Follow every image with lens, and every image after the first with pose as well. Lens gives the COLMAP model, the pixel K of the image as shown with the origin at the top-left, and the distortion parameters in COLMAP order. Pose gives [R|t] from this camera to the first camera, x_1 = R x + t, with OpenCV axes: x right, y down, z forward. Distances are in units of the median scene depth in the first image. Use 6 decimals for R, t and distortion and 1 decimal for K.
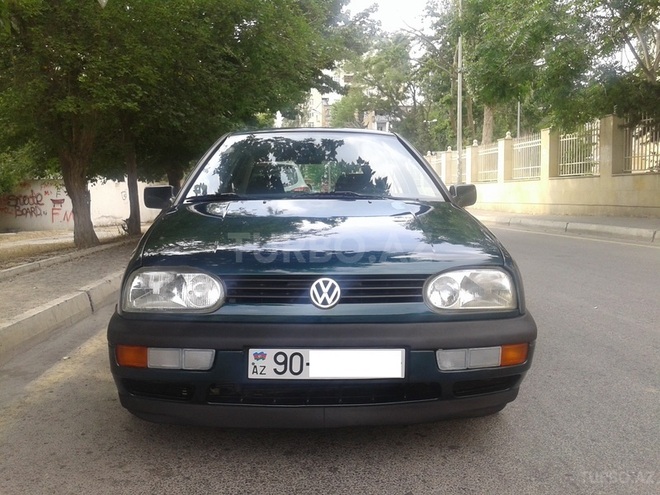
lens RADIAL K [[611.1, 0, 325.2], [0, 611.1, 245.3], [0, 0, 1]] dist [0.087655, -0.205087]
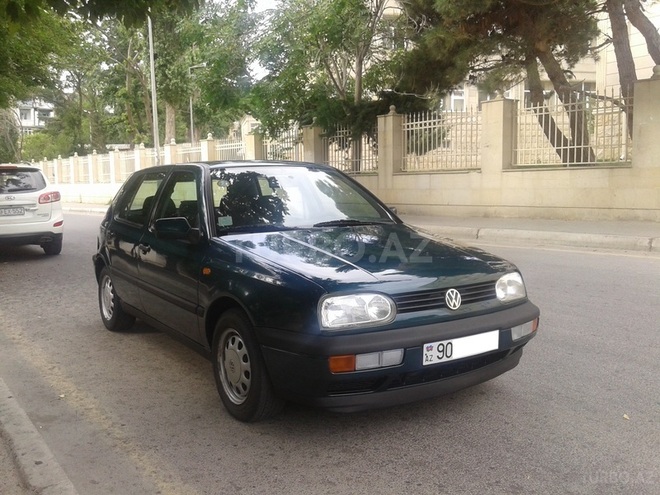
lens RADIAL K [[611.1, 0, 325.2], [0, 611.1, 245.3], [0, 0, 1]] dist [0.087655, -0.205087]
pose [[0.849249, -0.062432, 0.524289, -0.925350], [0.055000, 0.998043, 0.029757, -0.099901], [-0.525121, 0.003565, 0.851020, -0.070618]]
